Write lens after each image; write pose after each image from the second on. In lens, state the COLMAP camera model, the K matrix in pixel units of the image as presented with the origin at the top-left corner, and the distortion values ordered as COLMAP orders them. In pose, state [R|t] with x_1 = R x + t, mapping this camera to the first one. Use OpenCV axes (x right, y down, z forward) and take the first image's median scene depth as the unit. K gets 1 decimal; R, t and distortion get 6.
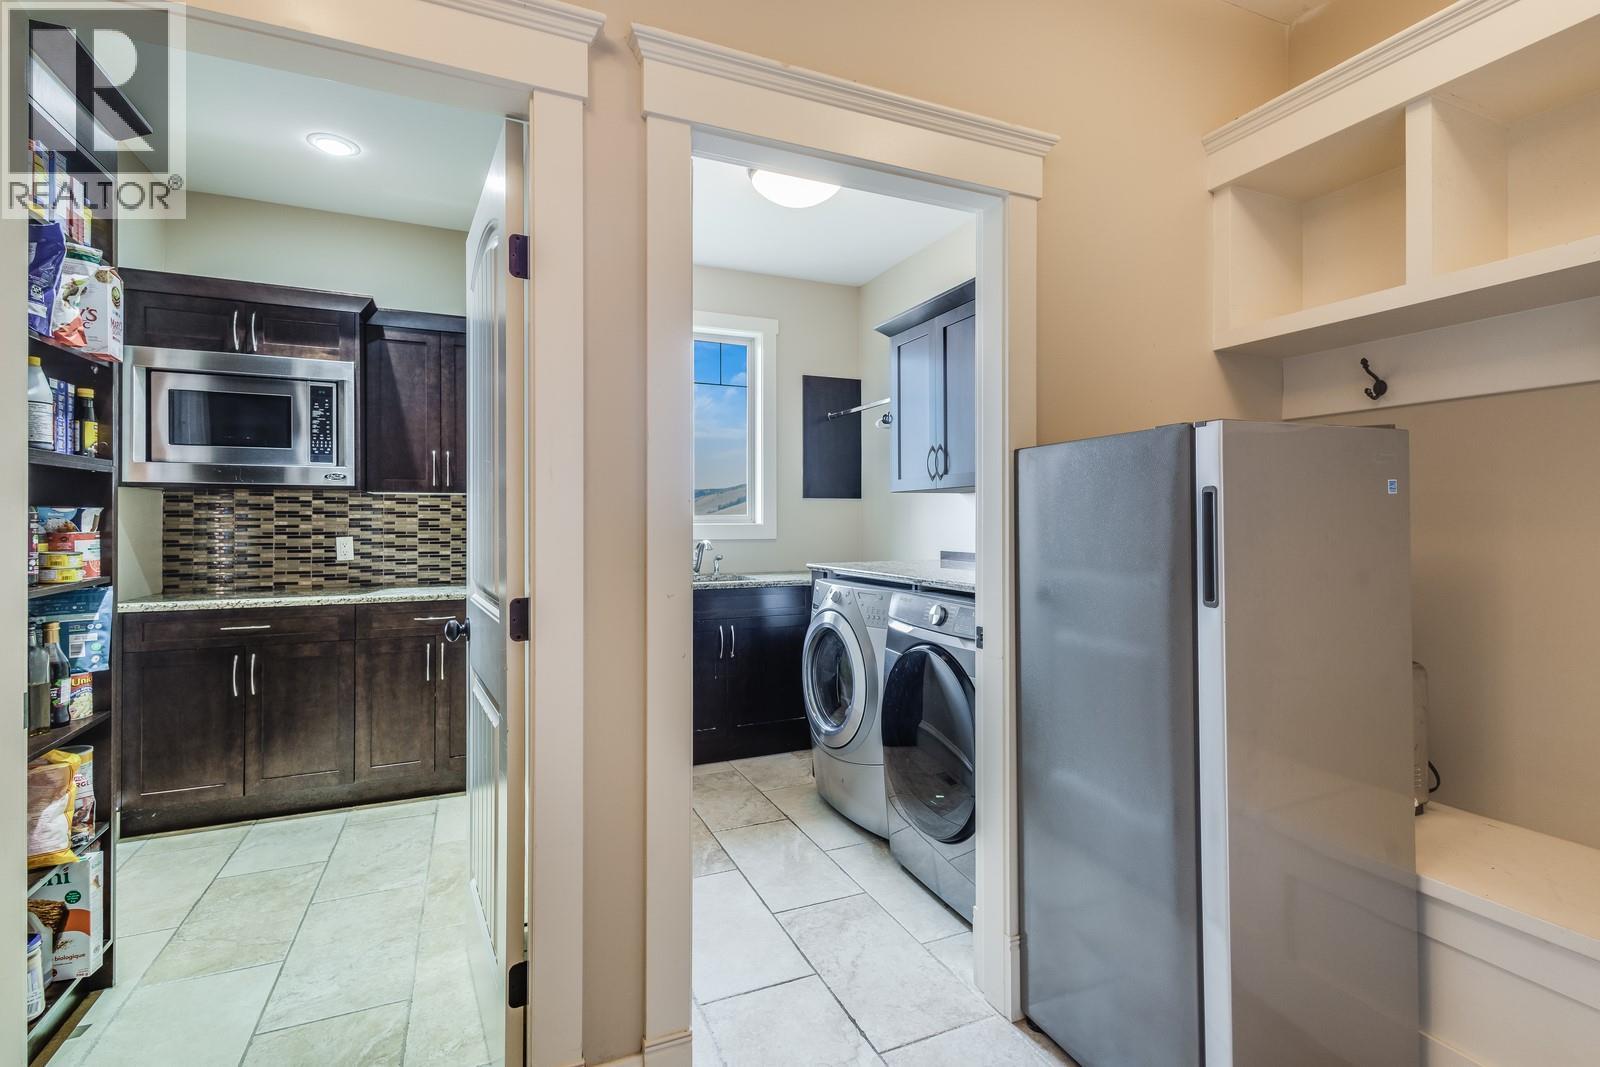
lens RADIAL K [[738.6, 0, 797.2], [0, 738.6, 524.7], [0, 0, 1]] dist [0.009938, -0.001686]
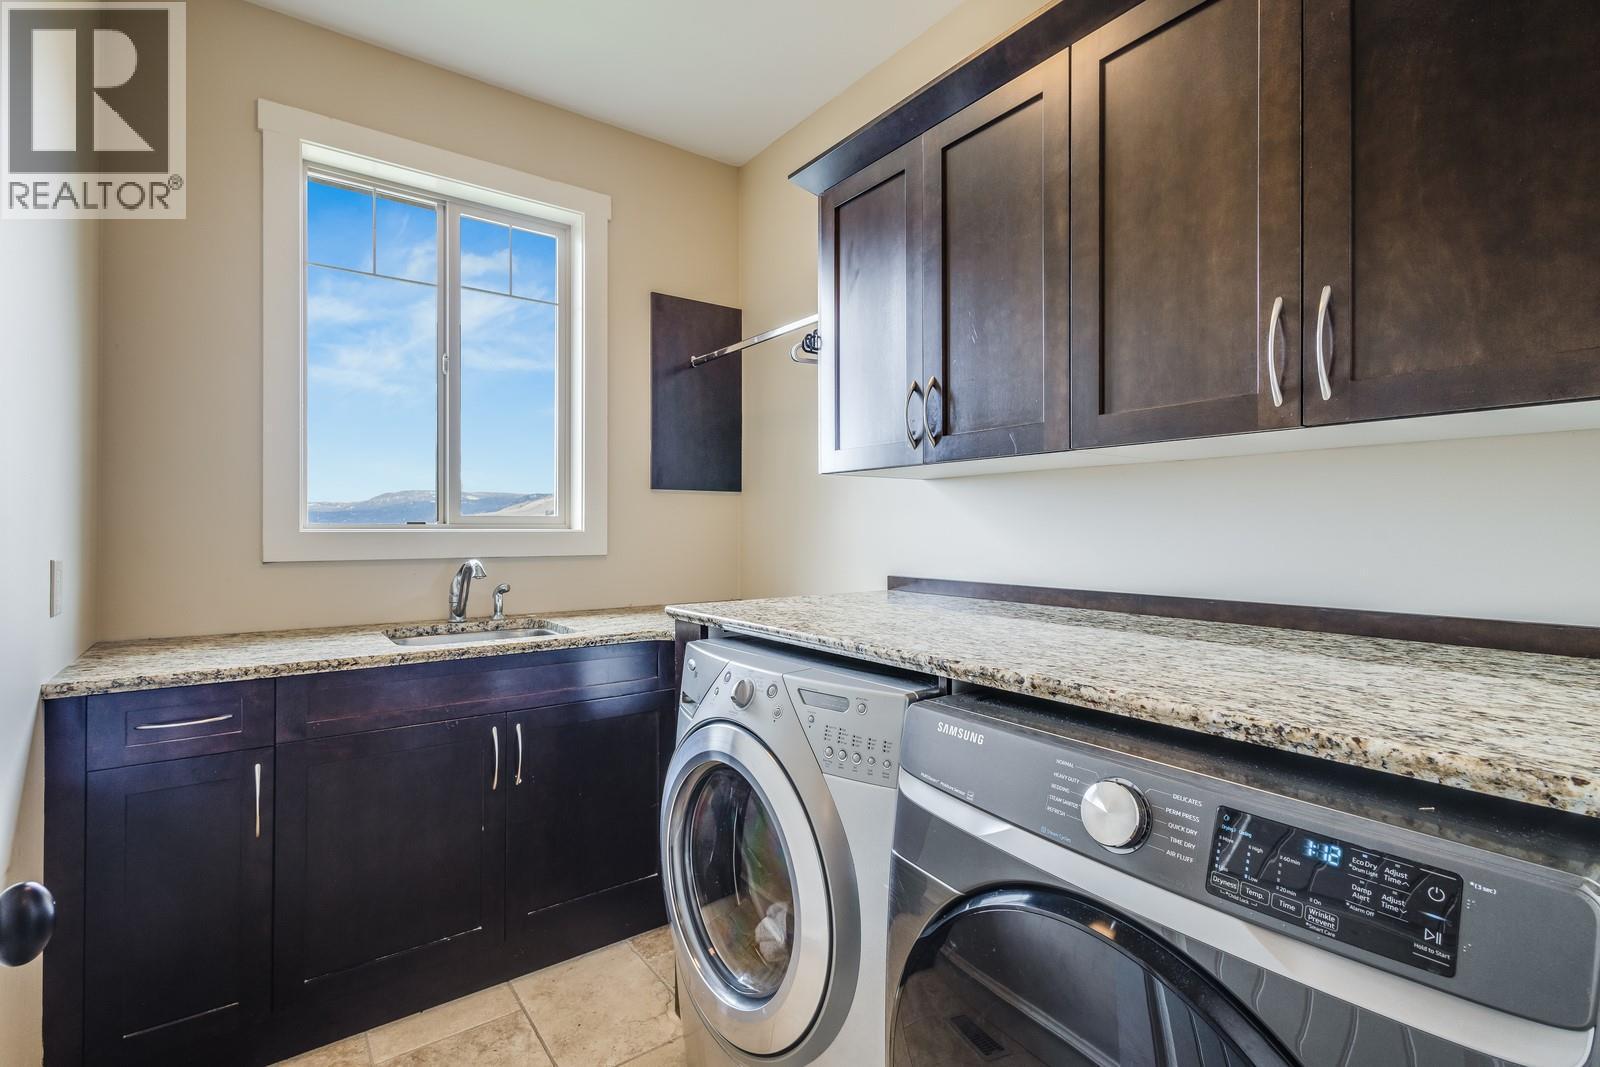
lens RADIAL K [[738.6, 0, 797.2], [0, 738.6, 524.7], [0, 0, 1]] dist [0.009938, -0.001686]
pose [[0.975233, 0.003930, 0.221144, -0.012102], [-0.002113, 0.999962, -0.008453, -0.001331], [-0.221169, 0.007776, 0.975204, 0.461280]]
